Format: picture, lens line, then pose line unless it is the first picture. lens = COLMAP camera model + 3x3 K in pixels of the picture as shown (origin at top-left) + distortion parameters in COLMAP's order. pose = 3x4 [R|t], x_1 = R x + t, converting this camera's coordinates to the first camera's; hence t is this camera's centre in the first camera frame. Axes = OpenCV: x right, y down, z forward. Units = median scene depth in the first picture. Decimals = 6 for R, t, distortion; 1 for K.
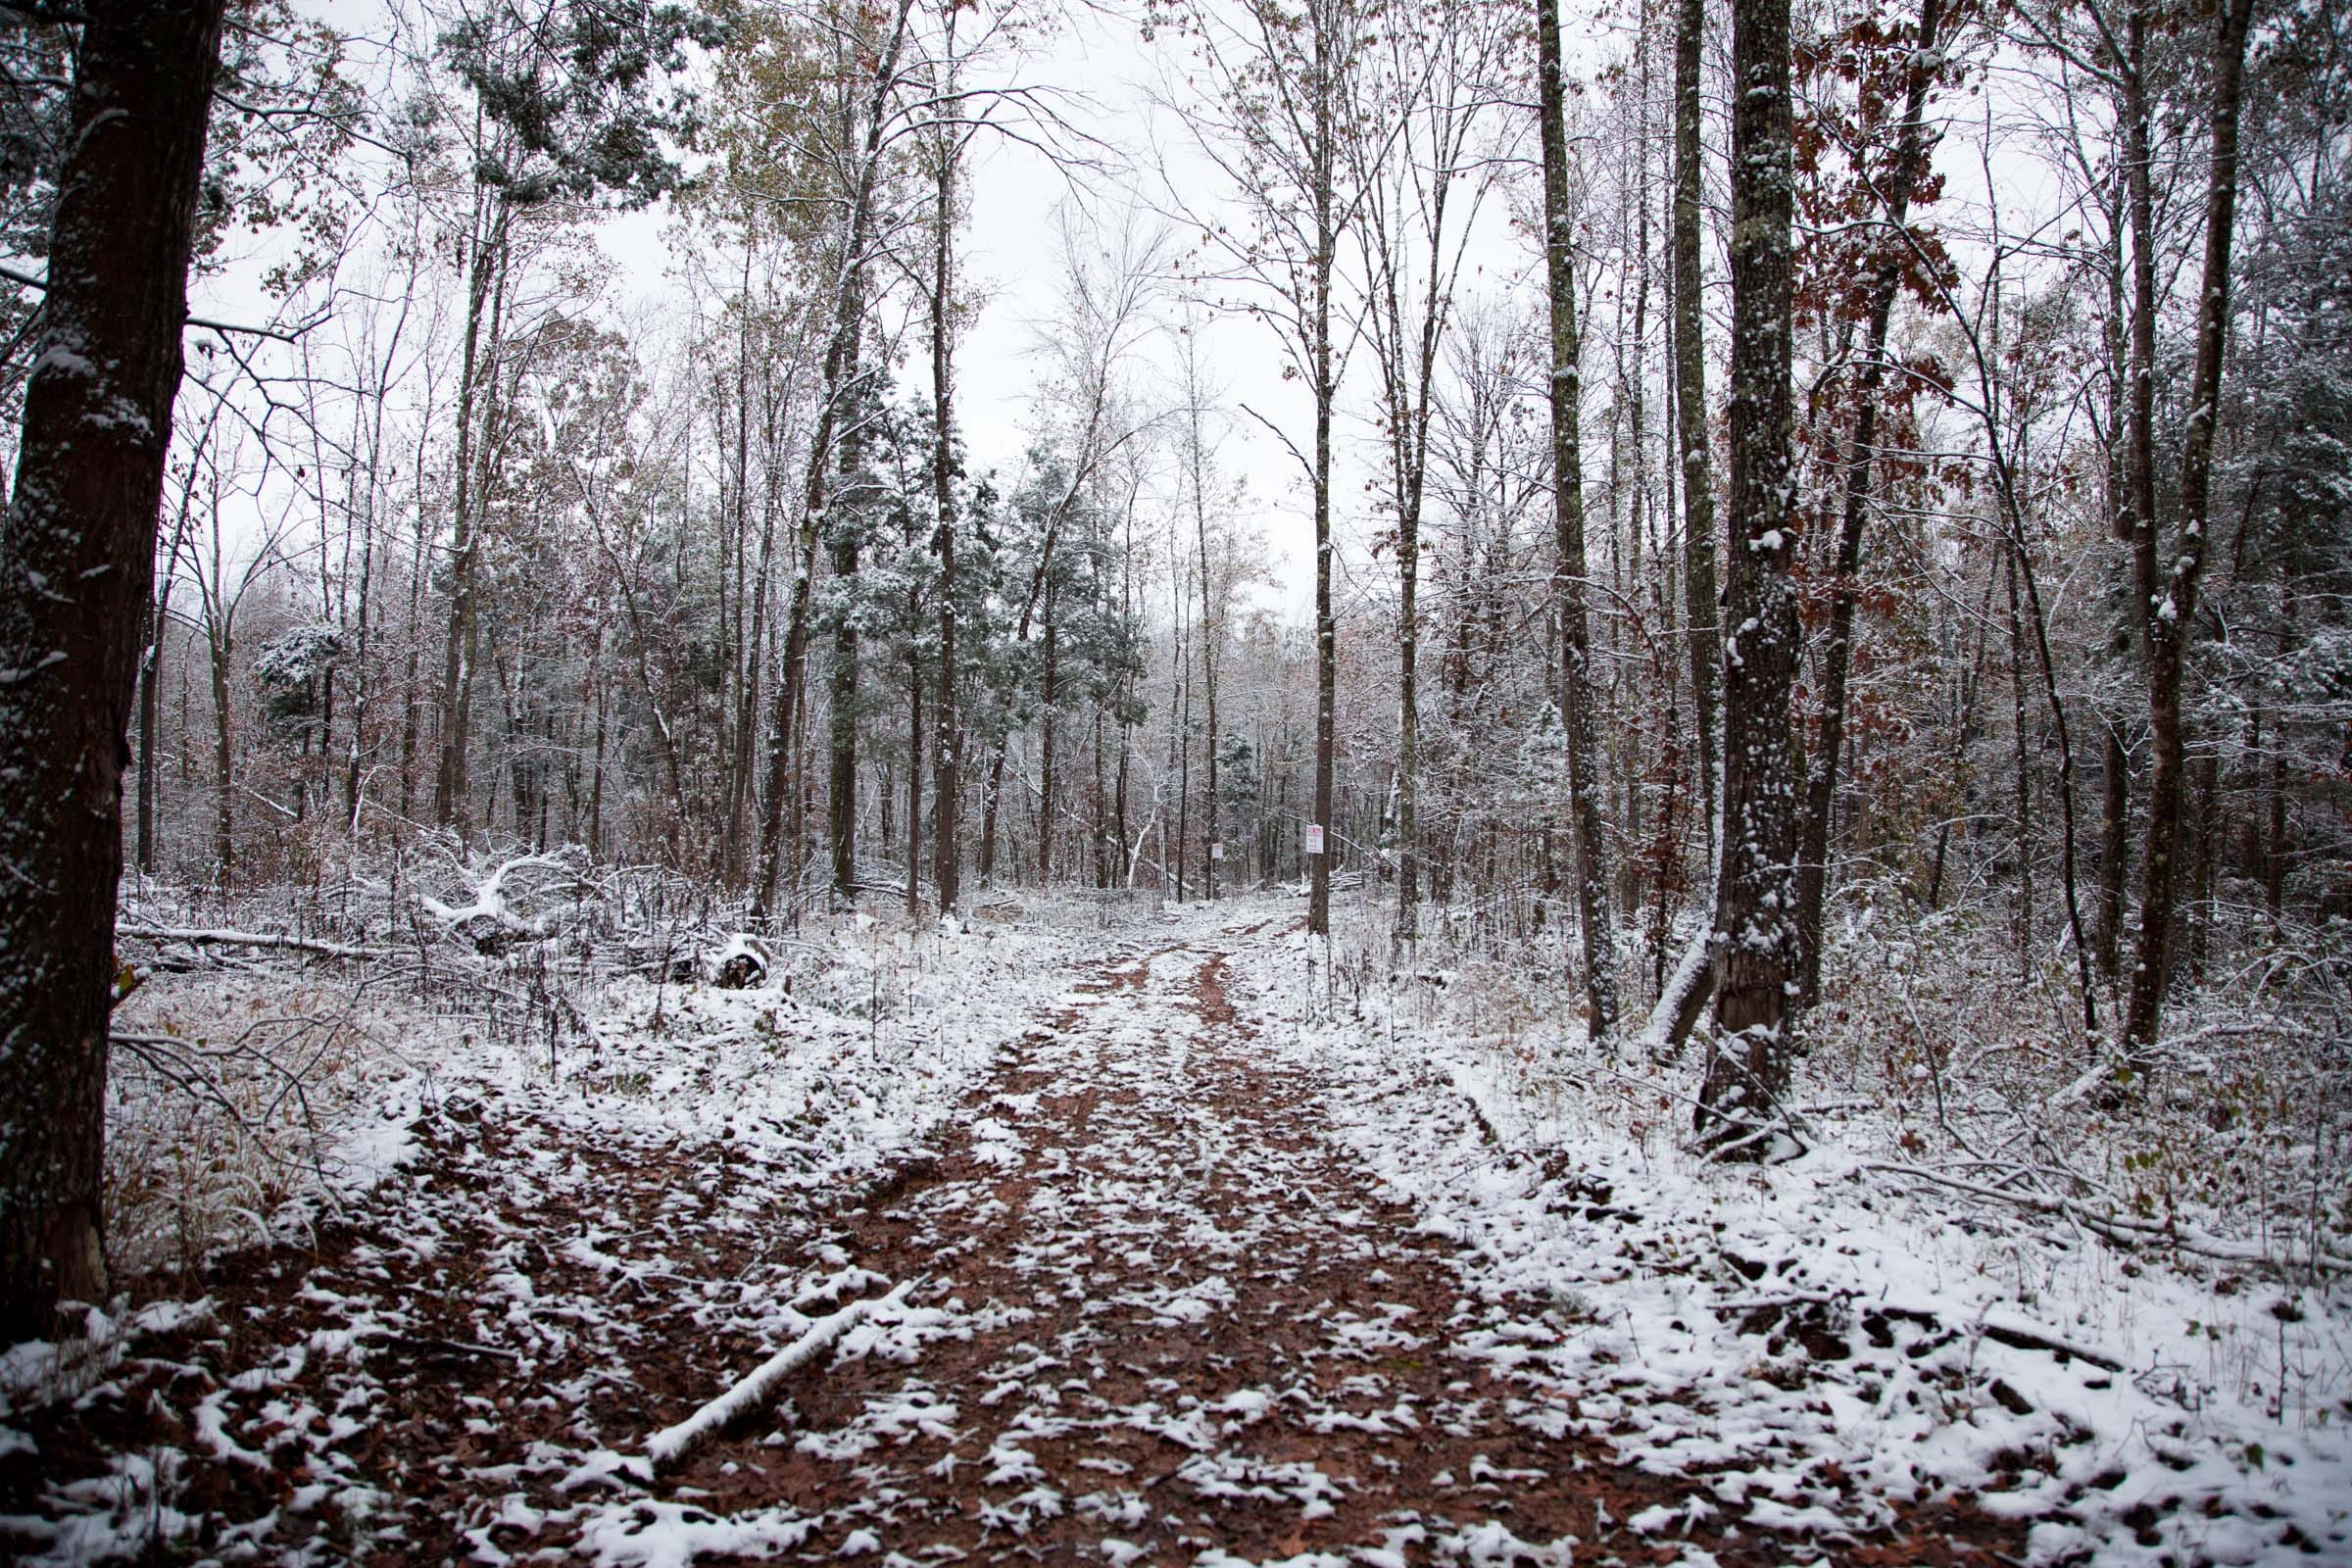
lens RADIAL K [[1642.9, 0, 1186.9], [0, 1642.9, 779.1], [0, 0, 1]] dist [-0.109898, 0.066024]
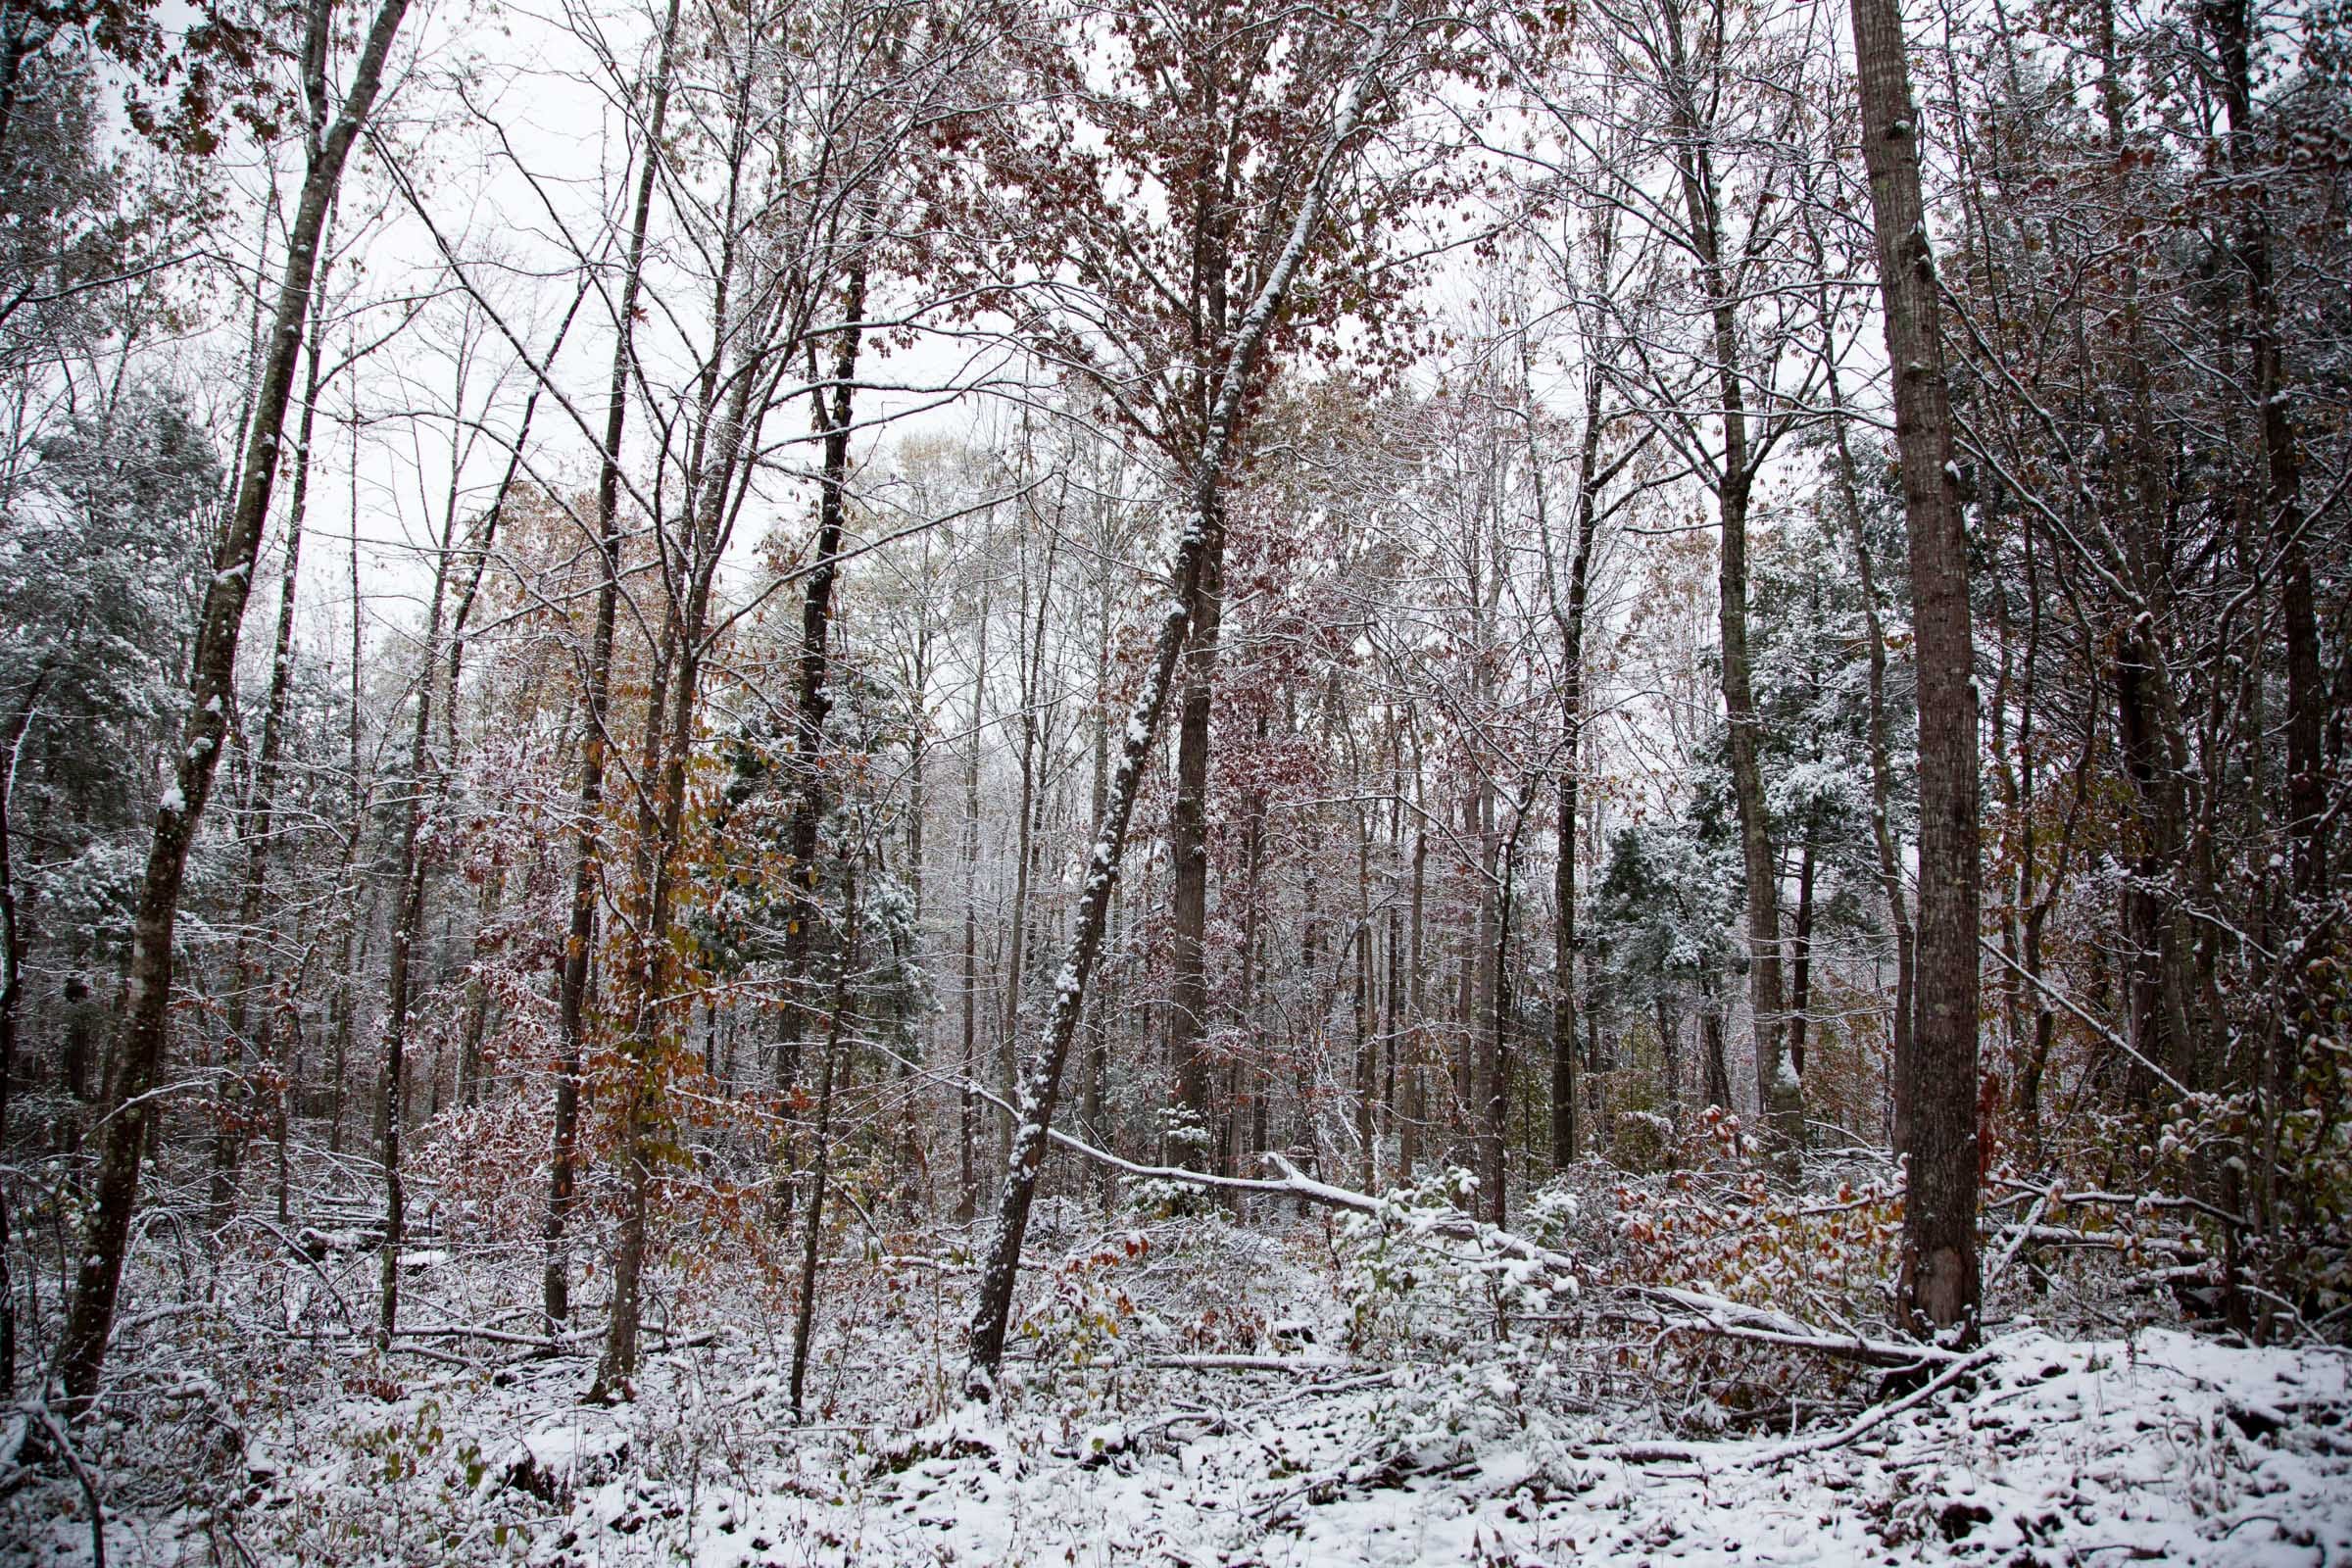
lens RADIAL K [[1642.9, 0, 1186.9], [0, 1642.9, 779.1], [0, 0, 1]] dist [-0.109898, 0.066024]
pose [[0.270274, 0.148071, 0.951329, -0.007955], [-0.017613, 0.988698, -0.148884, -0.006264], [-0.962622, 0.023484, 0.269828, 0.291317]]
